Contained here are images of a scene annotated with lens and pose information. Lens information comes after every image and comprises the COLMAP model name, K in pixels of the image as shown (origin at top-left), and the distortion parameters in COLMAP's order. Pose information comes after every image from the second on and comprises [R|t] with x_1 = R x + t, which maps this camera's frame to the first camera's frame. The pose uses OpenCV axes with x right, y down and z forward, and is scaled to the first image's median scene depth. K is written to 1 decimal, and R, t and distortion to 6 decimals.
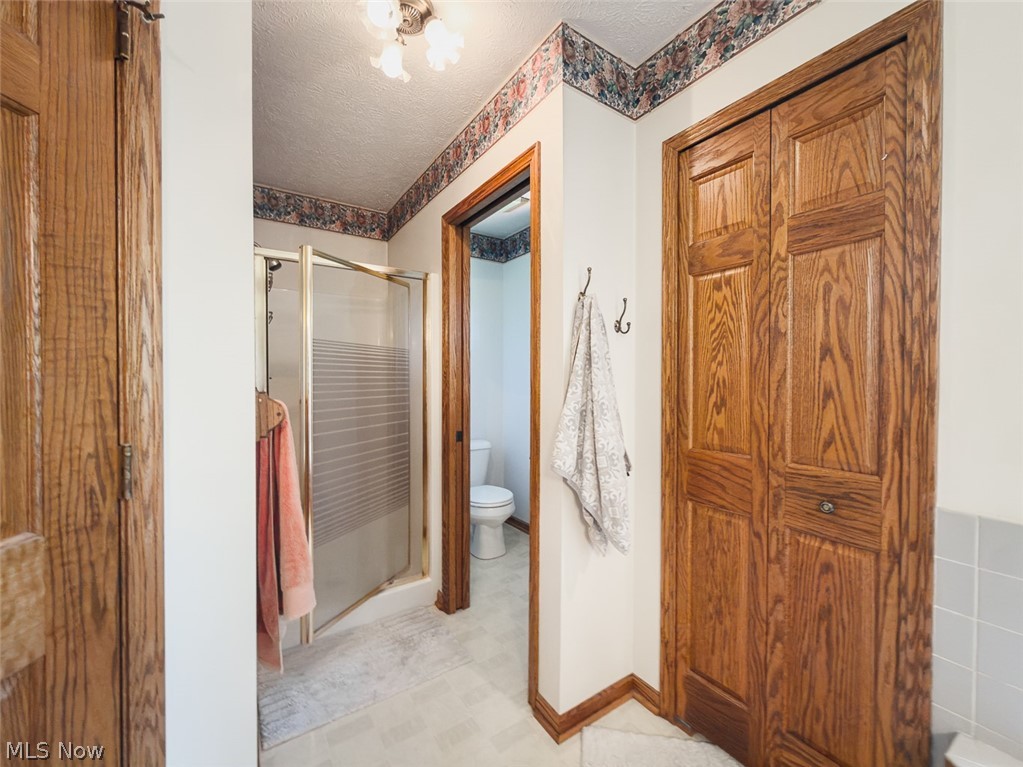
lens RADIAL K [[409.5, 0, 515.3], [0, 409.5, 385.9], [0, 0, 1]] dist [-0.005713, 0.000814]
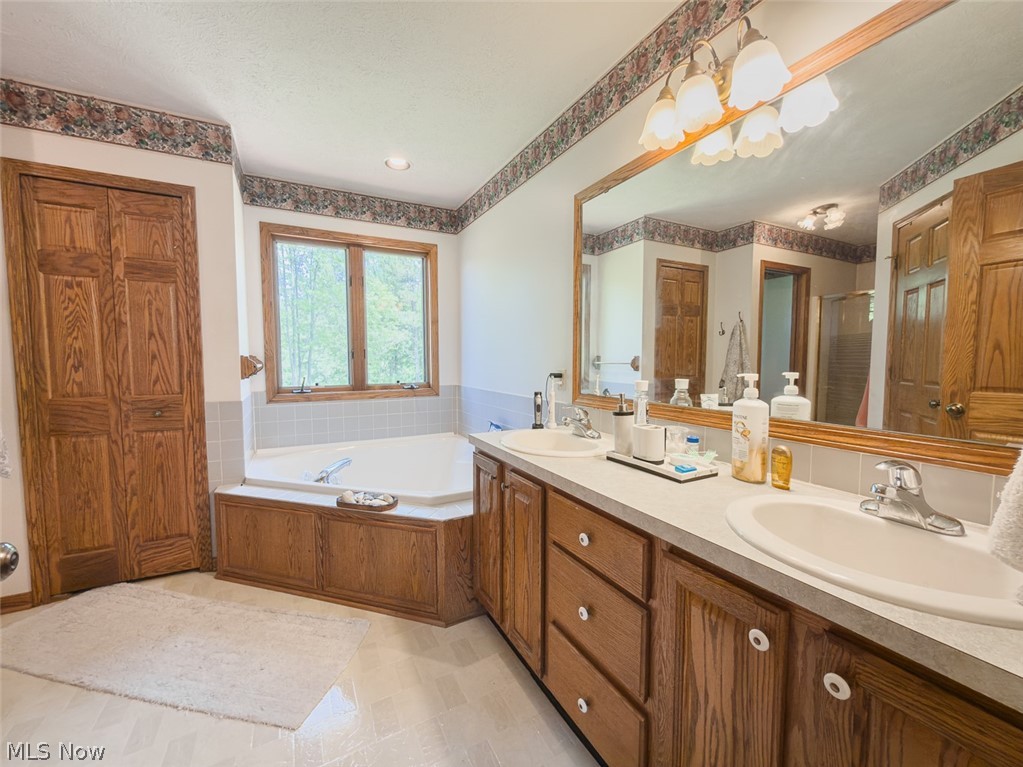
lens RADIAL K [[409.5, 0, 515.3], [0, 409.5, 380.3], [0, 0, 1]] dist [-0.005713, 0.000814]
pose [[0.150012, -0.063709, 0.986629, -0.833691], [0.011944, 0.997966, 0.062625, 0.028029], [-0.988612, 0.002390, 0.150468, -0.921264]]
